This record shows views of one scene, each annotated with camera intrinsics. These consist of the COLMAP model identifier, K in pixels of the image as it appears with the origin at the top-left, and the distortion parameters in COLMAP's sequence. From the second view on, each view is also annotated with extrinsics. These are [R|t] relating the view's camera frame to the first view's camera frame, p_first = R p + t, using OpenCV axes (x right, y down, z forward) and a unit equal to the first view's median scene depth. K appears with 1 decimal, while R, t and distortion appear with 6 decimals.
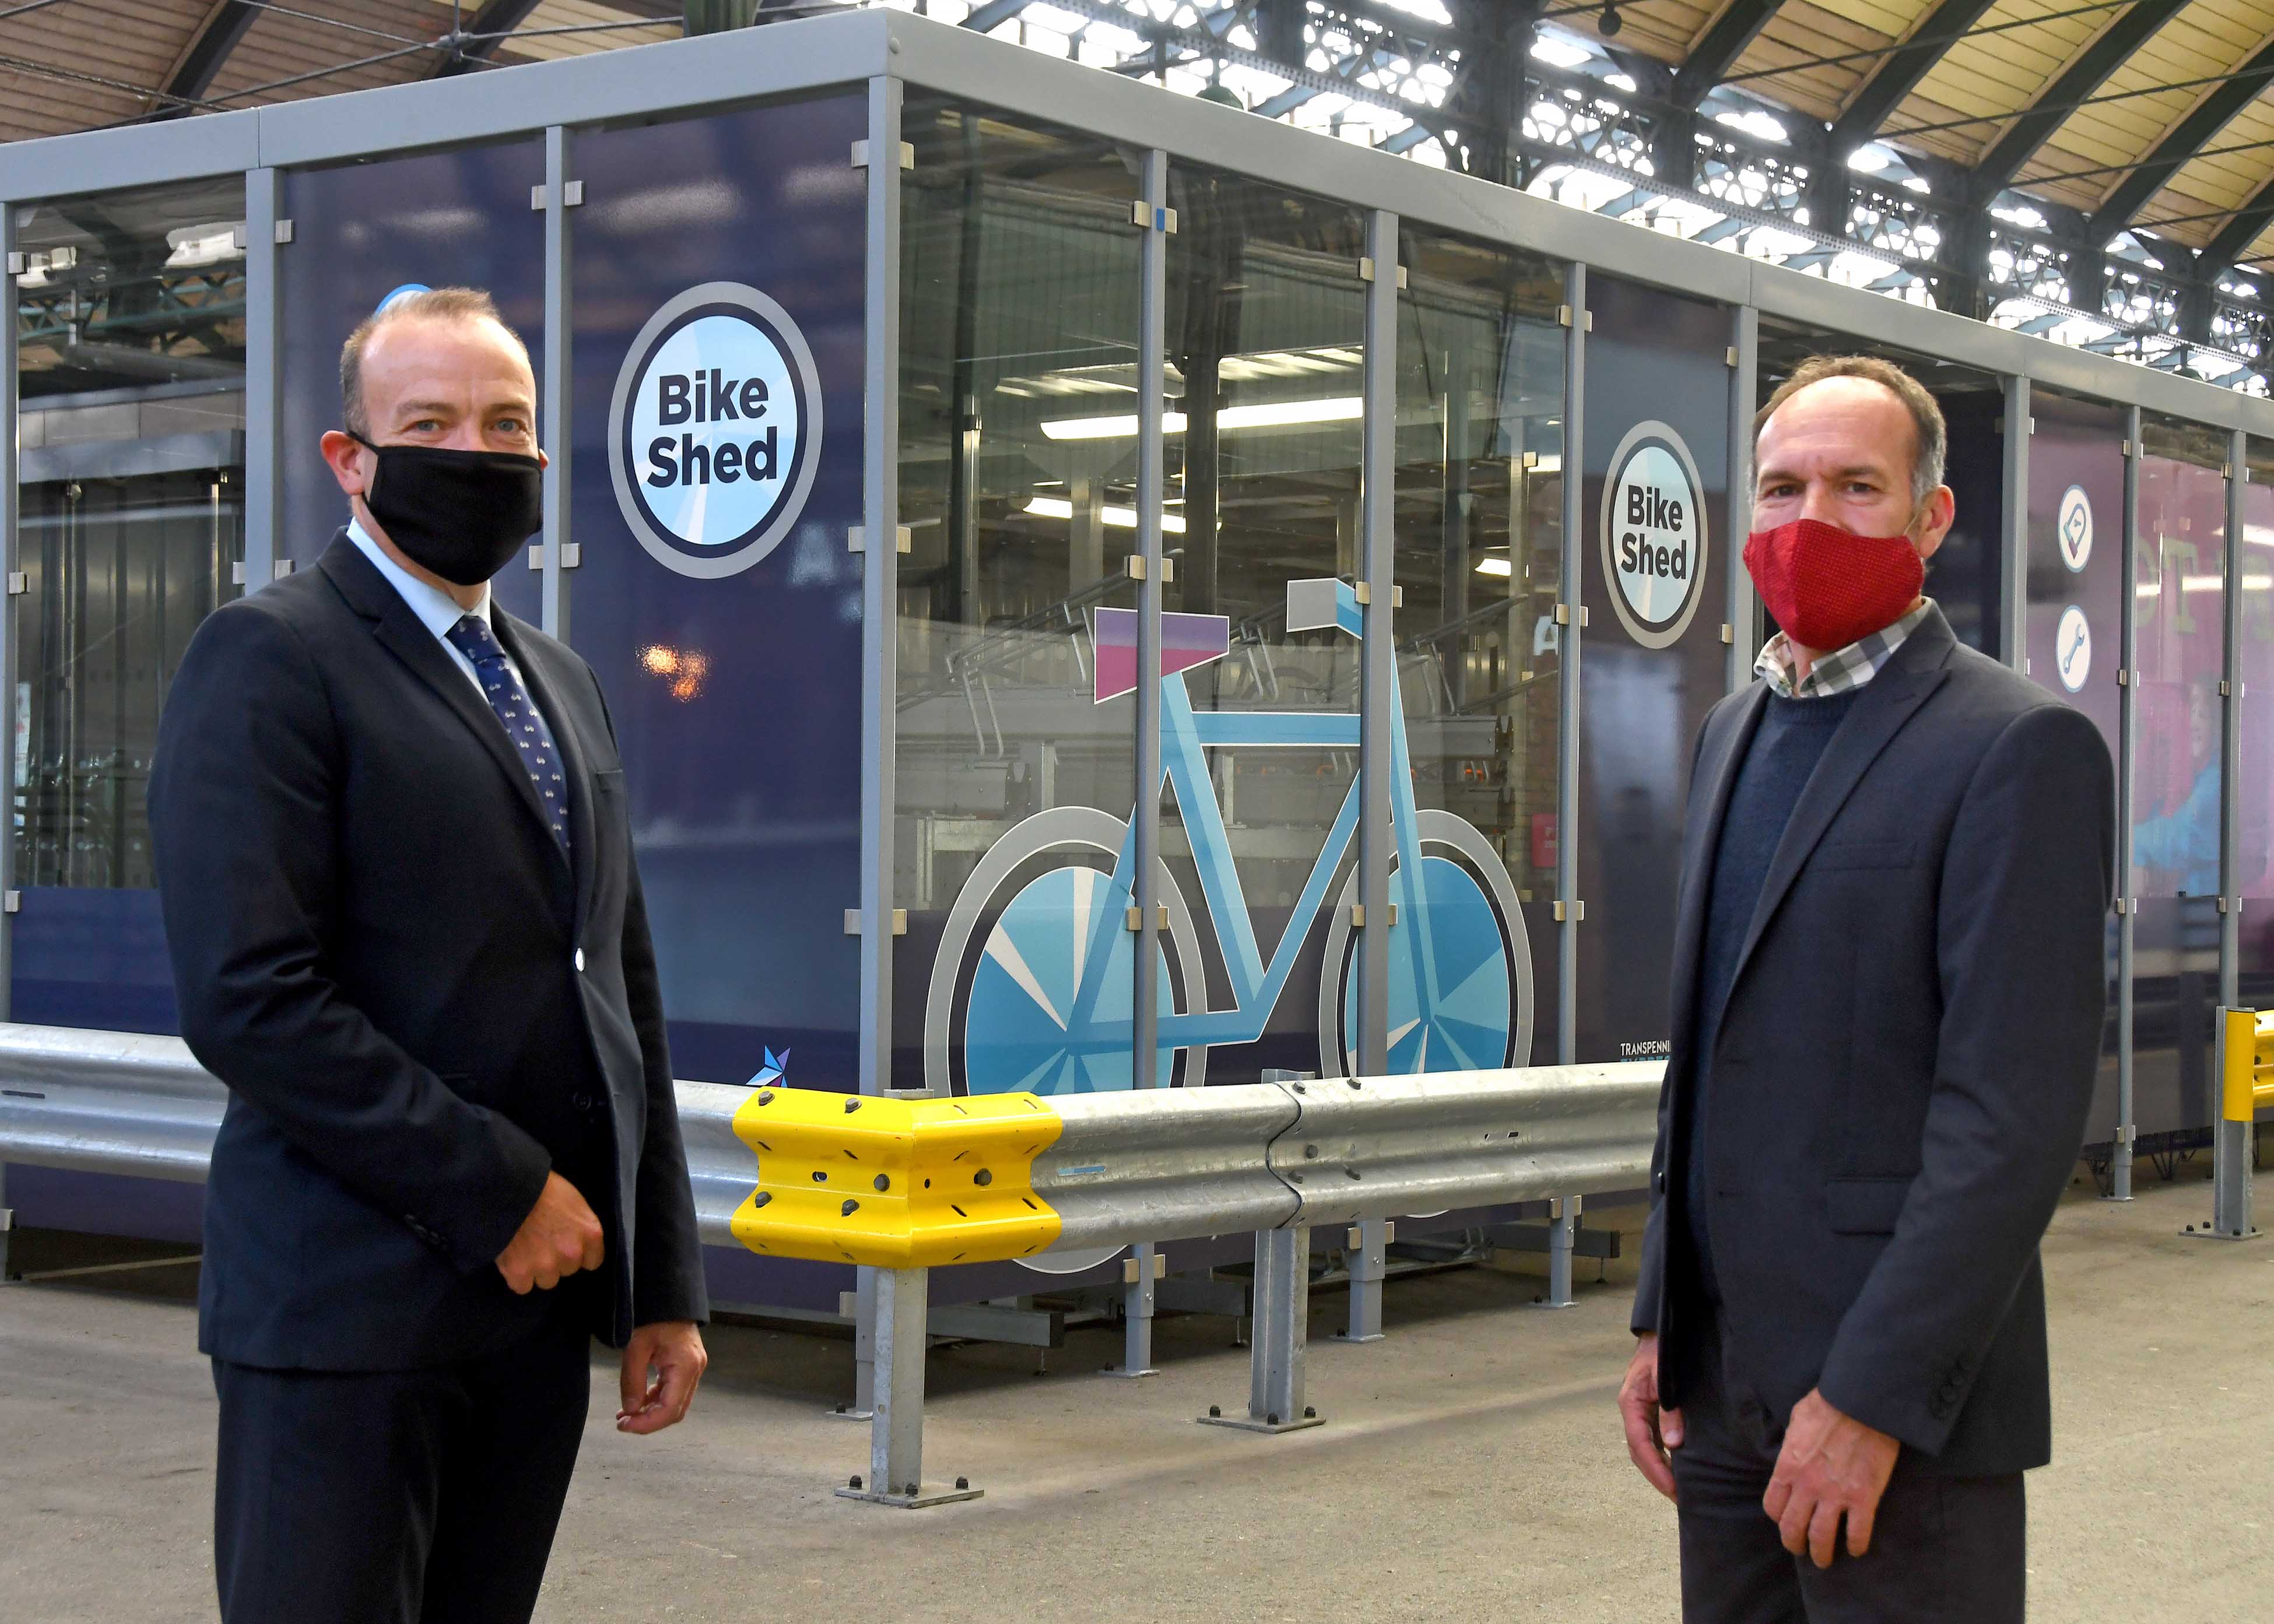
lens RADIAL K [[3652.7, 0, 1137.0], [0, 3652.7, 812.0], [0, 0, 1]] dist [0.104396, -0.002689]
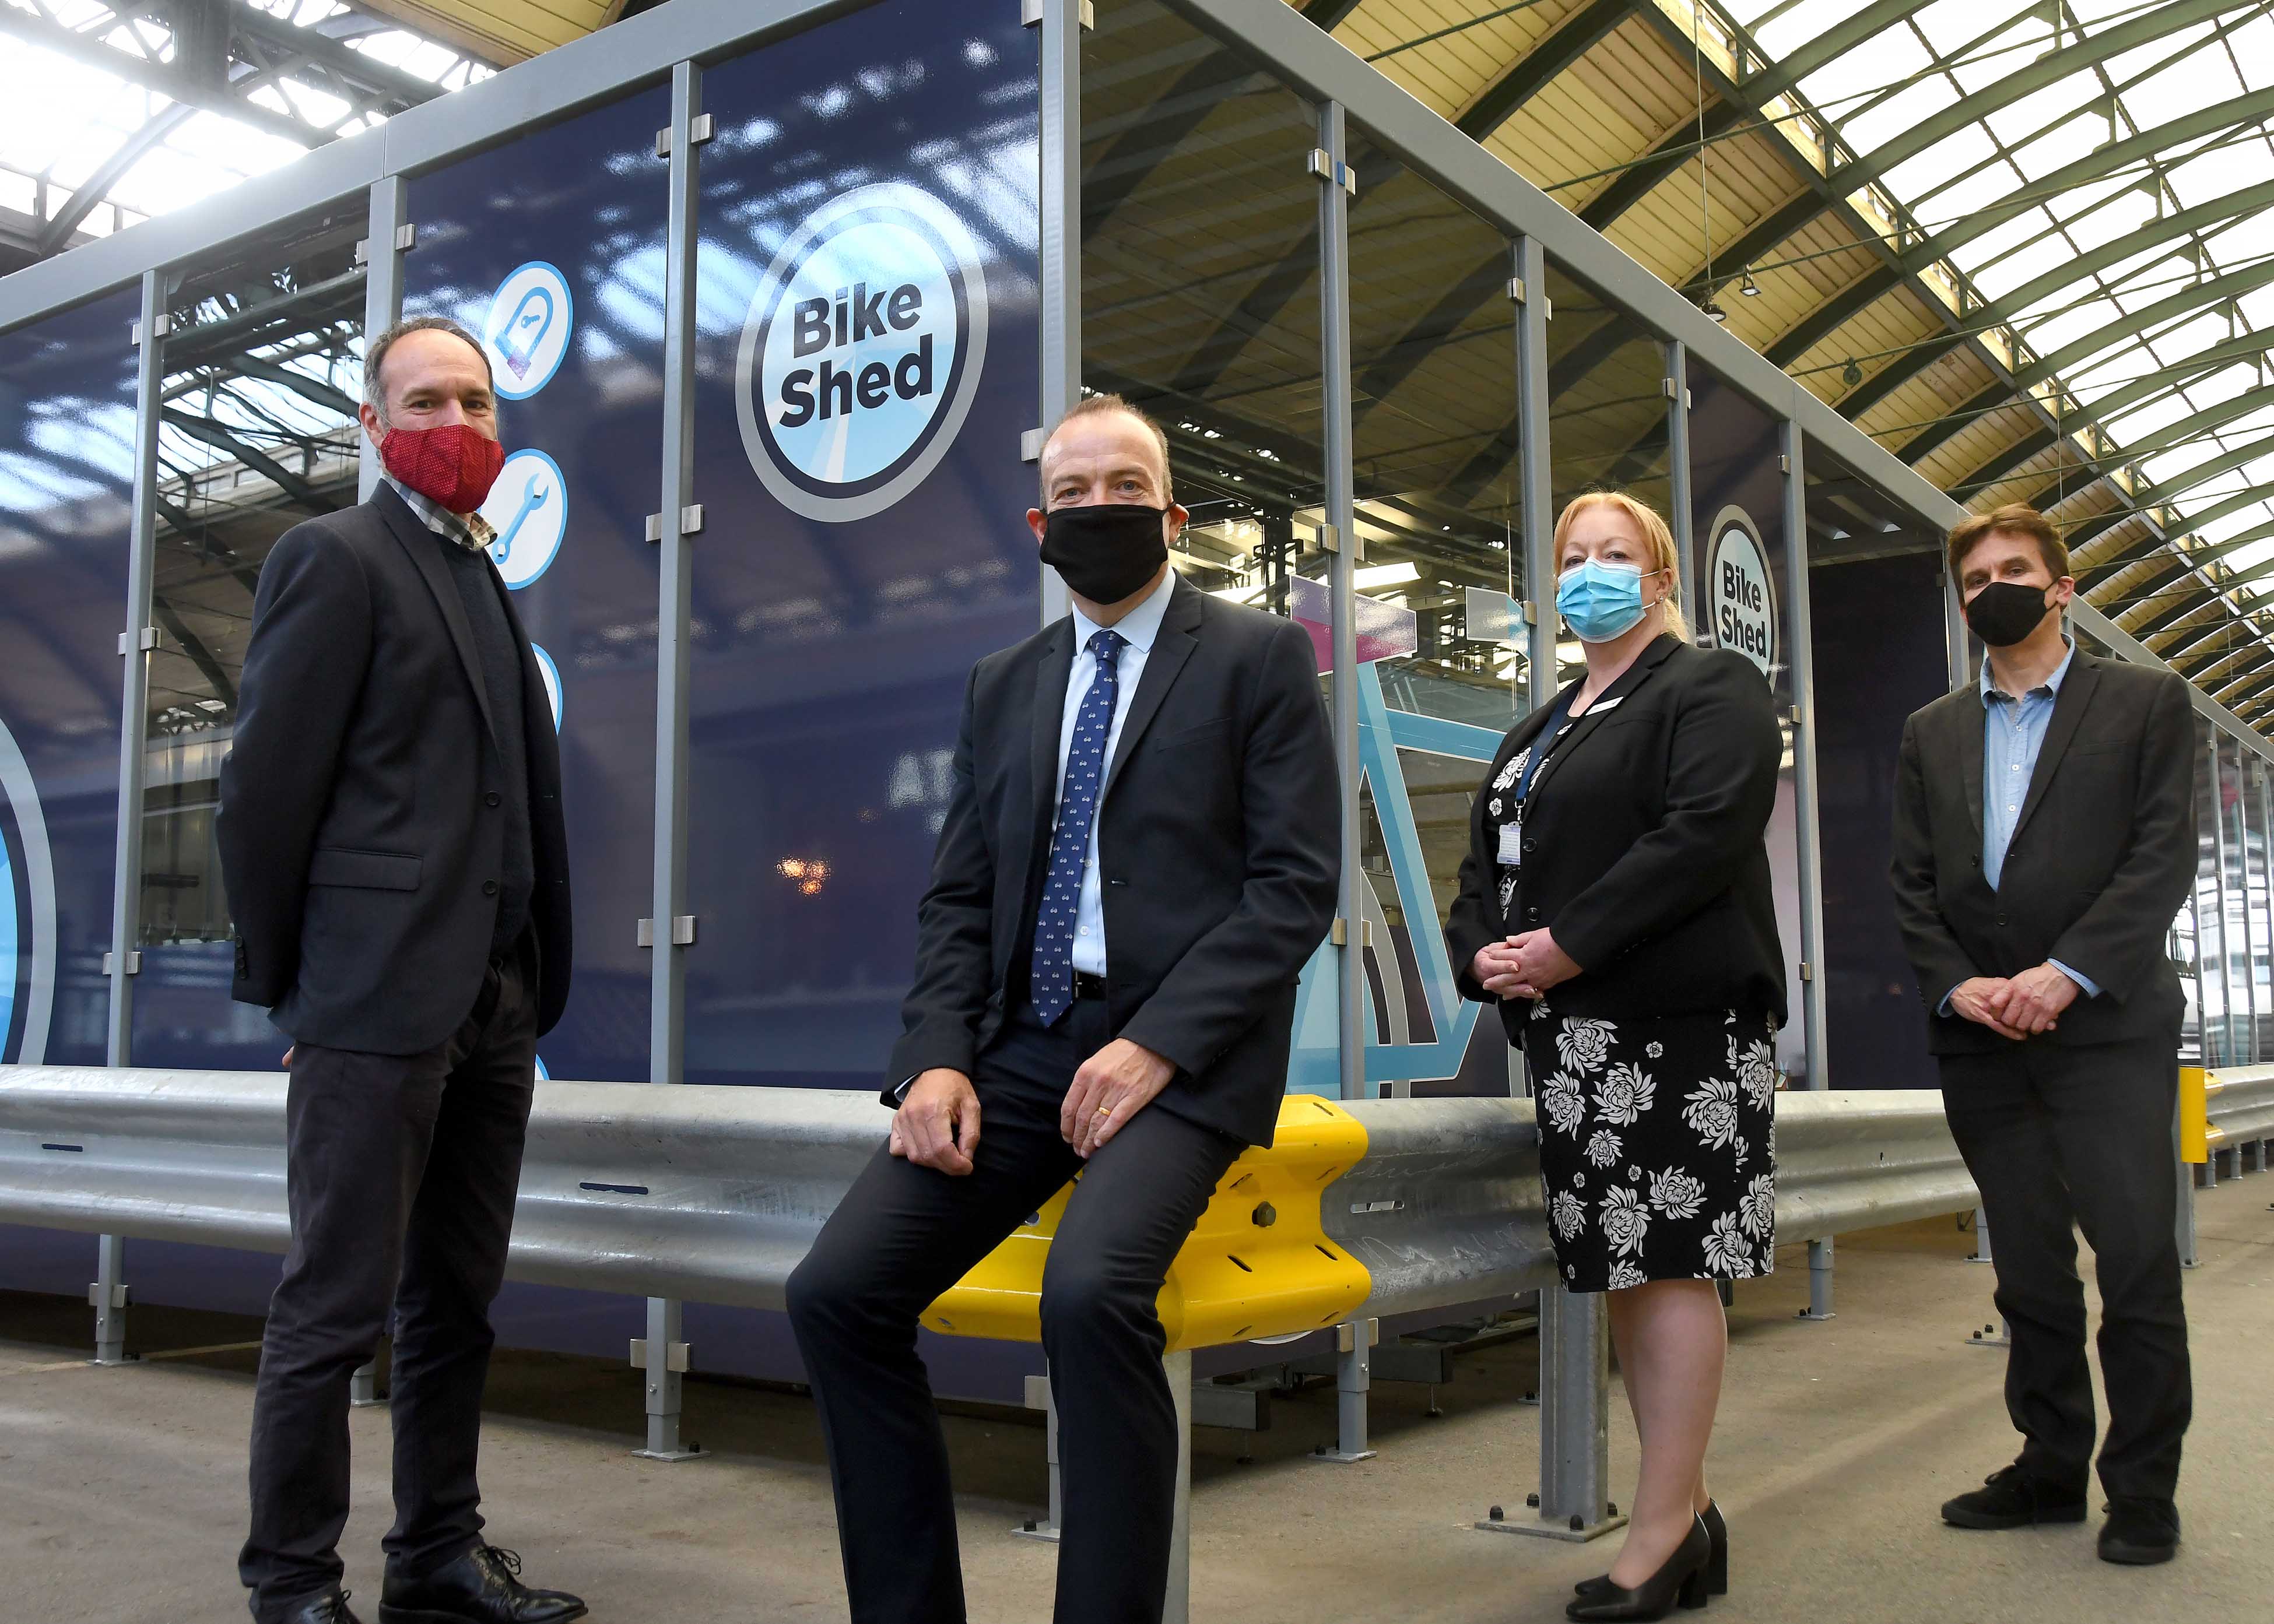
lens RADIAL K [[2315.9, 0, 1137.0], [0, 2315.9, 812.0], [0, 0, 1]] dist [-0.179667, 0.432221]
pose [[0.999685, -0.016106, 0.019248, -0.061546], [0.017872, 0.995278, -0.095405, 0.054816], [-0.017621, 0.095719, 0.995252, 0.469959]]
